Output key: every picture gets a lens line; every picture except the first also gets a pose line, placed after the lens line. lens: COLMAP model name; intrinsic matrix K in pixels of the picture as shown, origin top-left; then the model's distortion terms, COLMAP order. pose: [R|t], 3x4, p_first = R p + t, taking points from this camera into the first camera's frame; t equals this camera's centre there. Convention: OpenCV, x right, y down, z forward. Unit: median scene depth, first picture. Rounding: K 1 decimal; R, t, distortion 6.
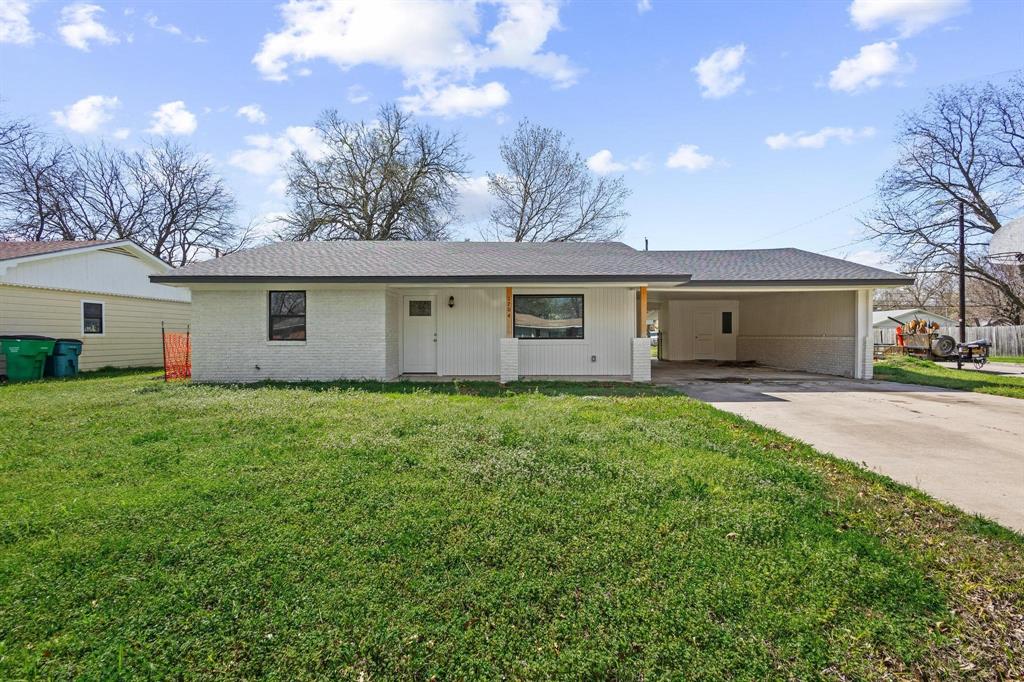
lens RADIAL K [[467.1, 0, 513.7], [0, 467.1, 337.6], [0, 0, 1]] dist [0.004005, 0.000123]
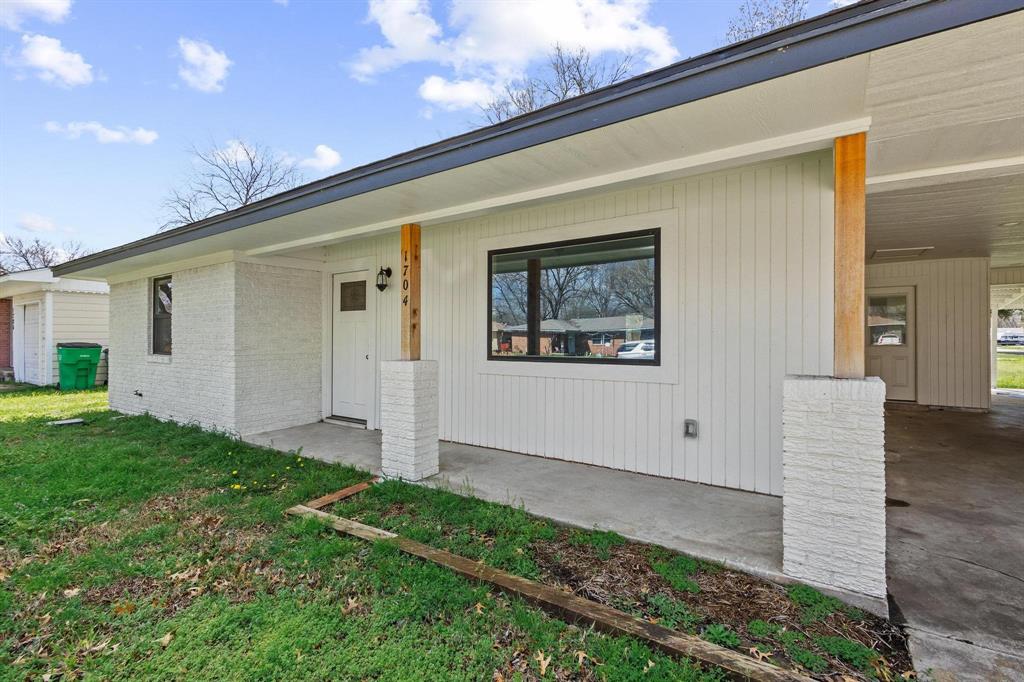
lens RADIAL K [[467.1, 0, 513.7], [0, 467.1, 337.6], [0, 0, 1]] dist [0.004005, 0.000123]
pose [[0.833442, 0.001222, -0.552606, 0.248970], [-0.002807, 0.999994, -0.002021, -0.015009], [0.552600, 0.003235, 0.833440, 0.676862]]
